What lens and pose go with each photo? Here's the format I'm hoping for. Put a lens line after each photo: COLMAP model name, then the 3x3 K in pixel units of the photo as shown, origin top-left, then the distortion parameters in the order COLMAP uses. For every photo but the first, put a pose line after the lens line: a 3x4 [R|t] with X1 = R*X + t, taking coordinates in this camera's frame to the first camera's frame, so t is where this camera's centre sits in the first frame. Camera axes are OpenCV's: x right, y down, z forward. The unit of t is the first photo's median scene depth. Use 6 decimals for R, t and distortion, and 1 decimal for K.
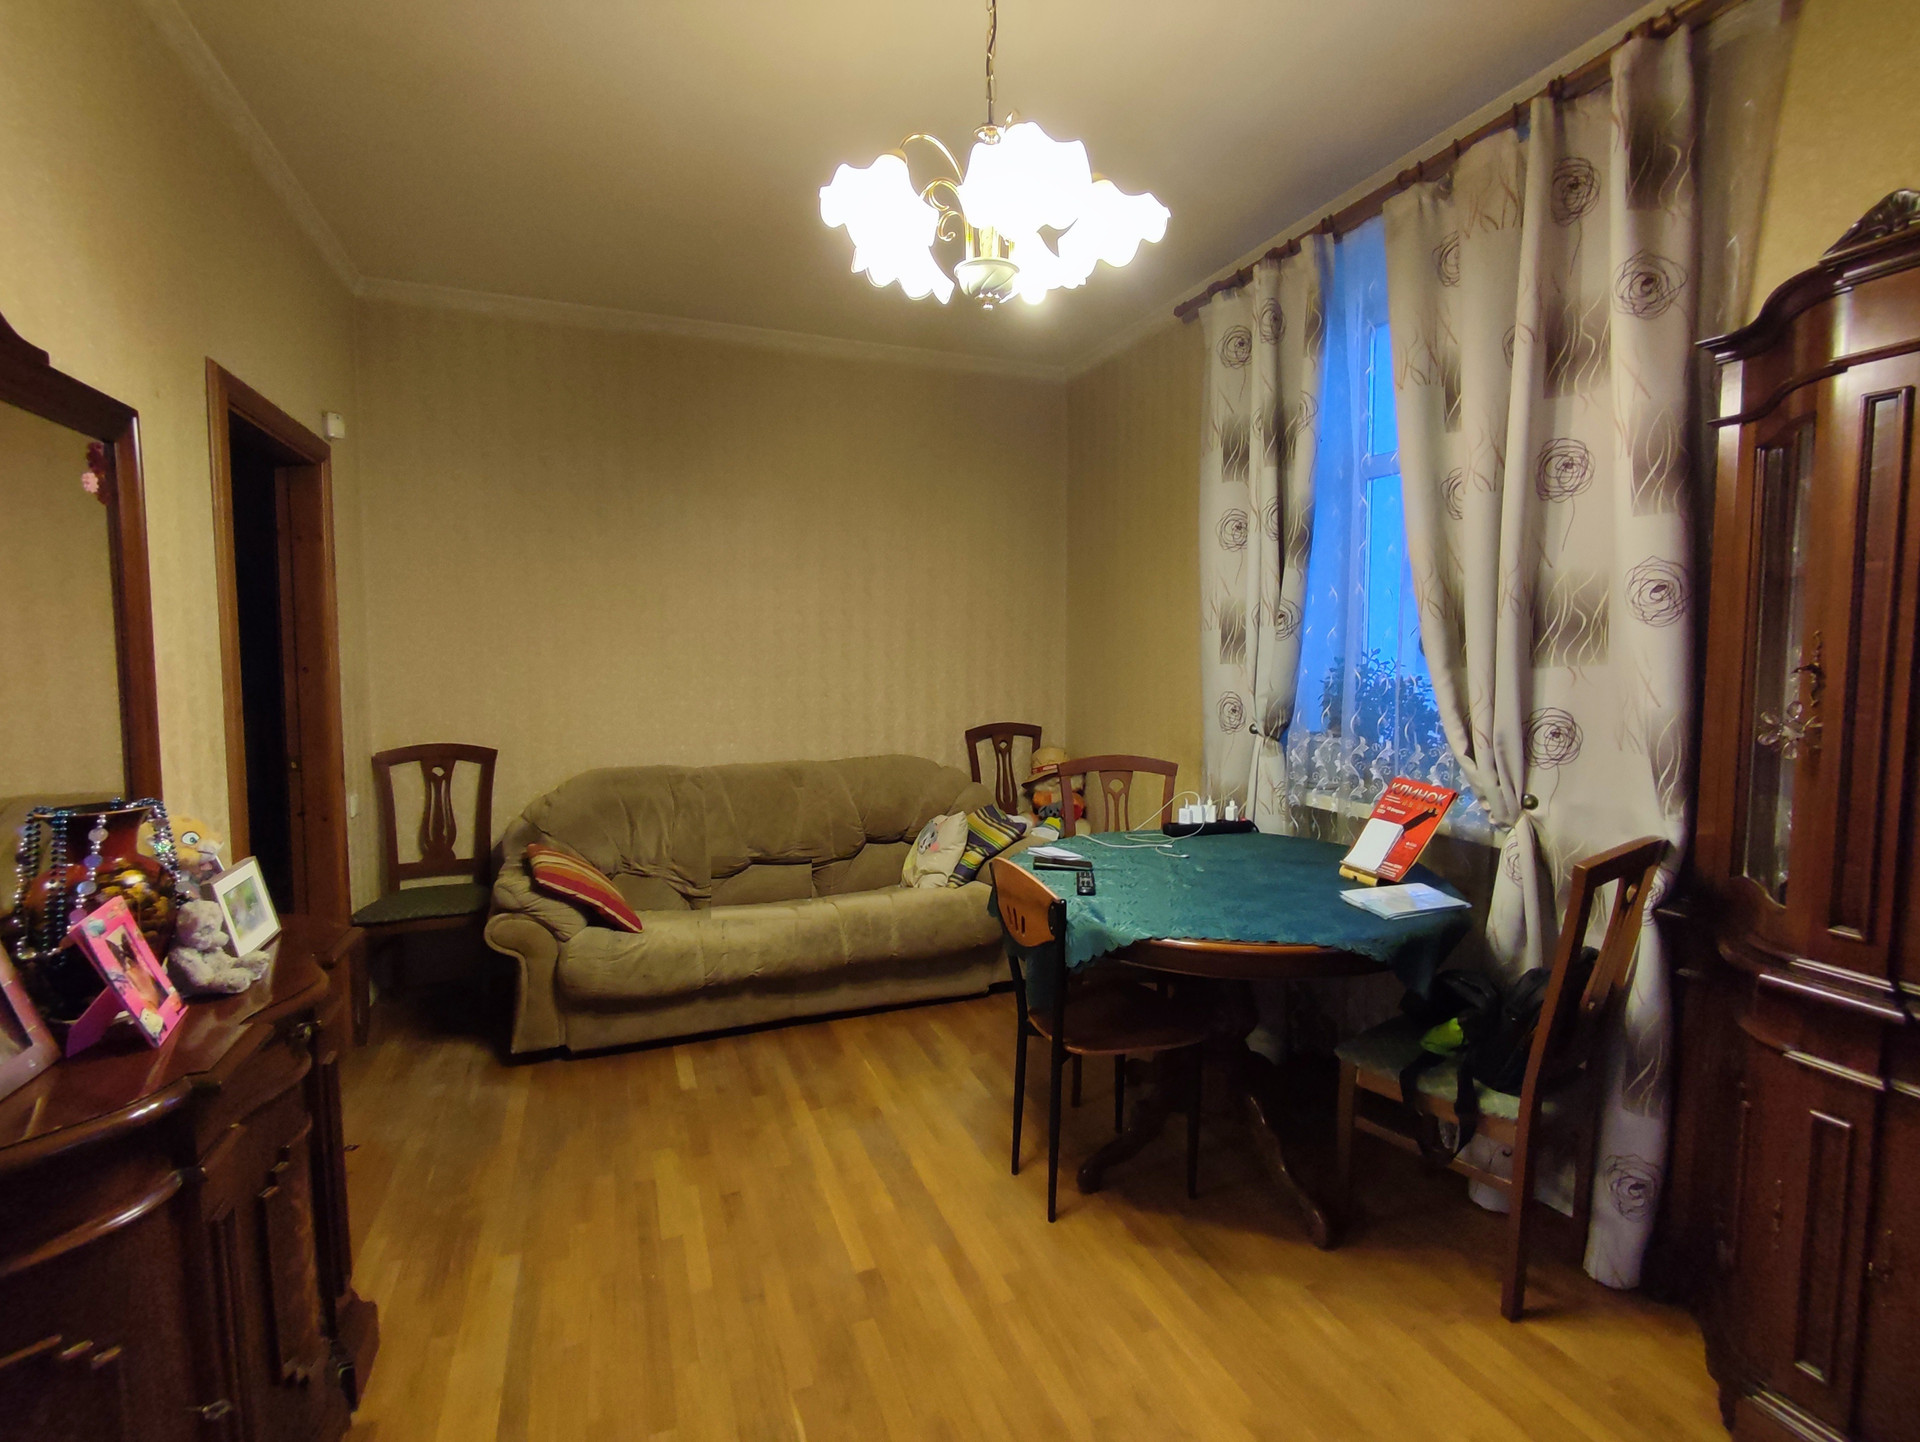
lens RADIAL K [[875.6, 0, 967.9], [0, 875.6, 705.7], [0, 0, 1]] dist [-0.012555, 0.006680]
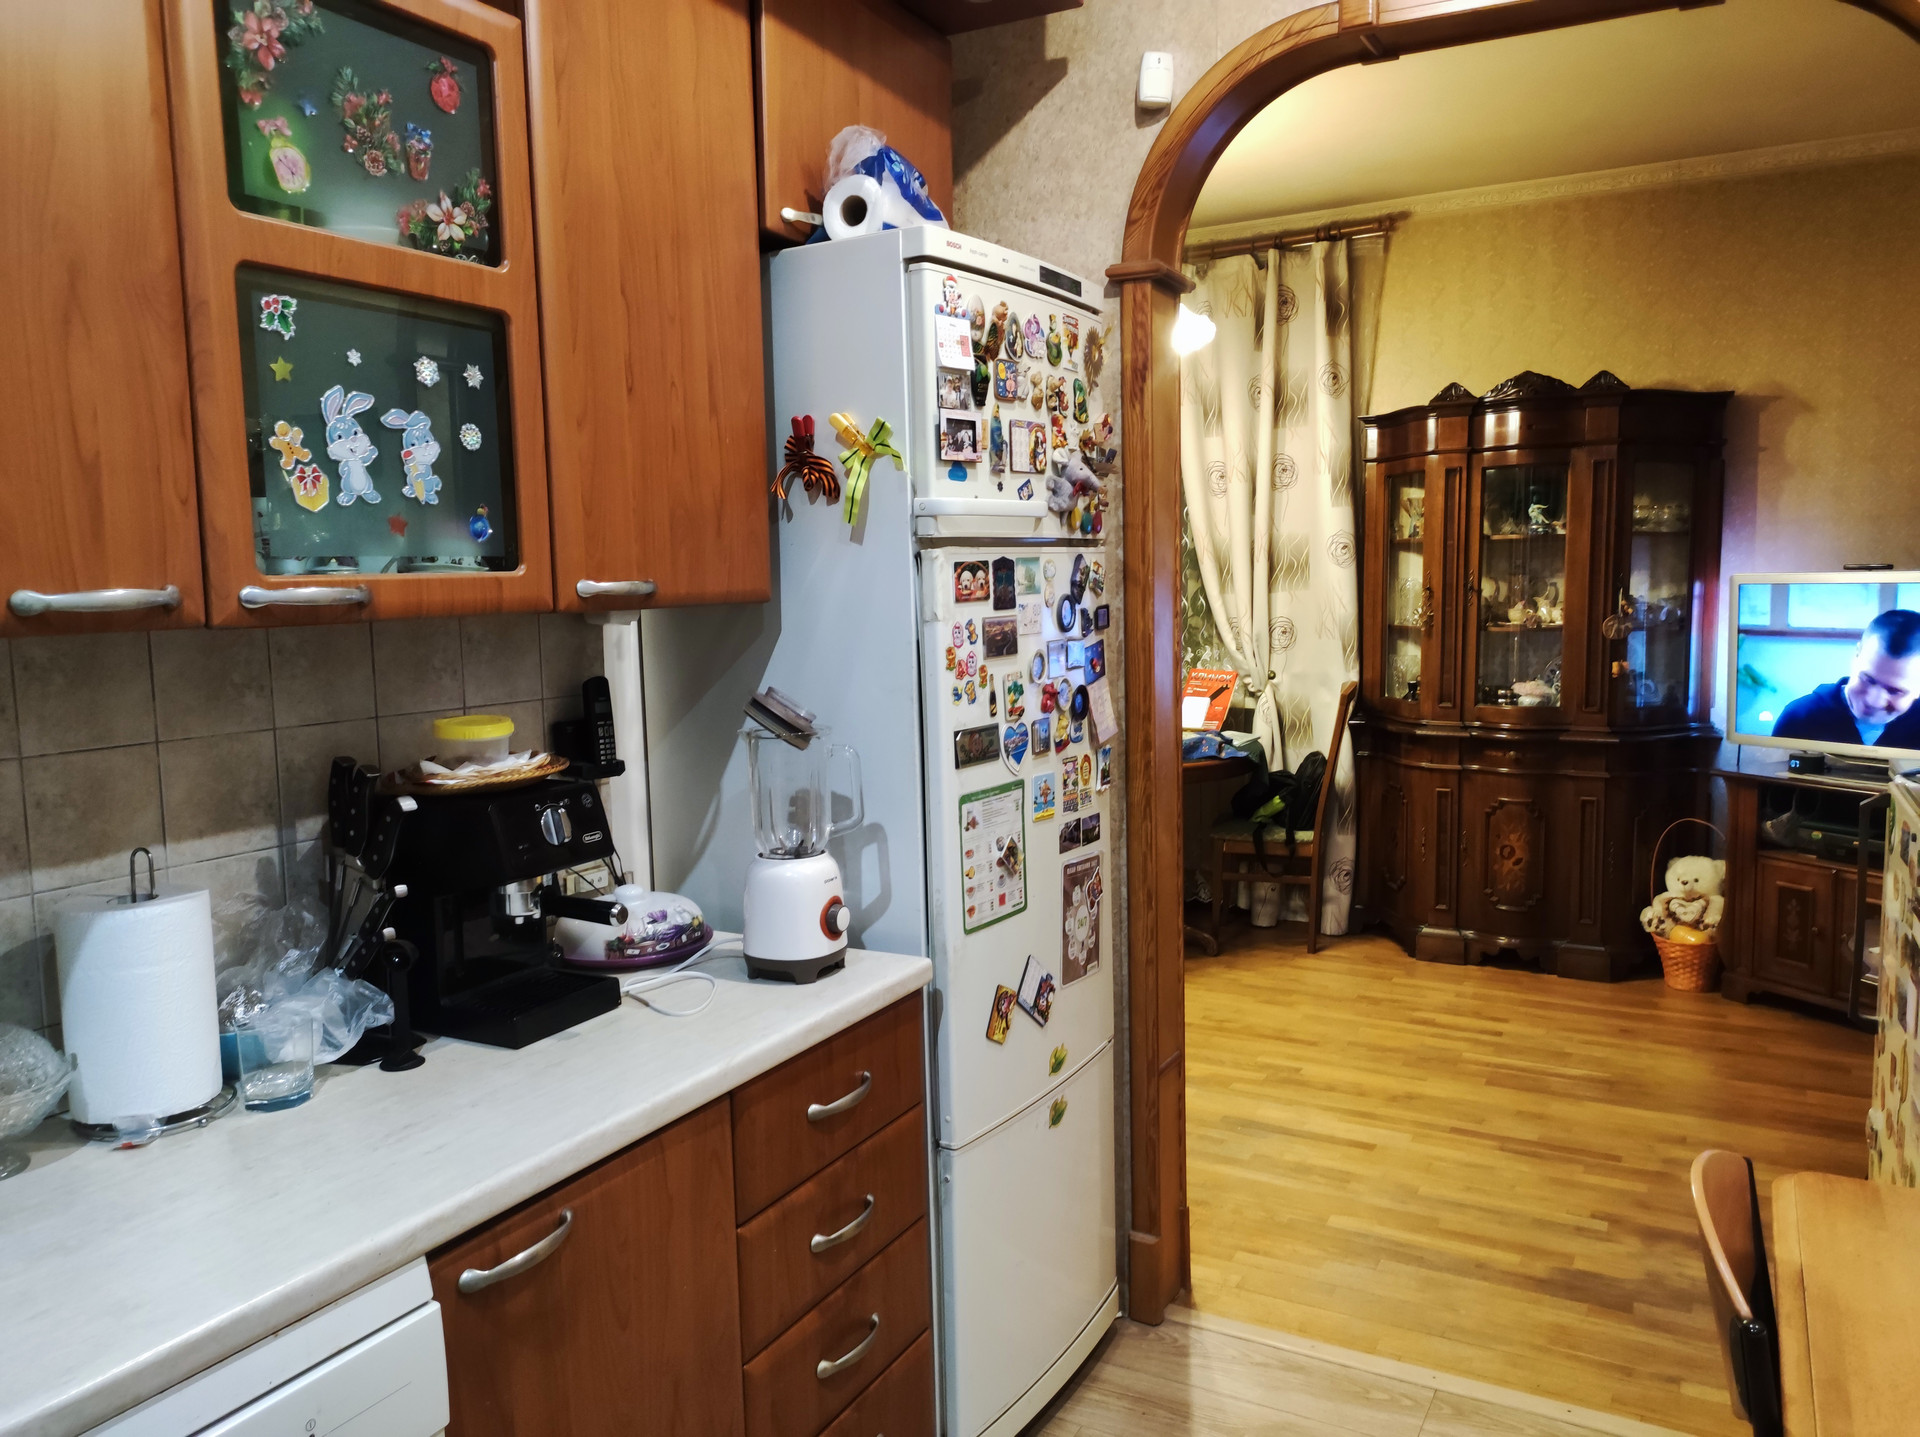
lens RADIAL K [[1431.6, 0, 960.5], [0, 1431.6, 725.6], [0, 0, 1]] dist [0.093487, -0.128541]
pose [[0.773585, -0.086086, 0.627818, -1.730854], [0.059680, 0.996223, 0.063064, 0.000028], [-0.630875, -0.011317, 0.775802, -0.833466]]
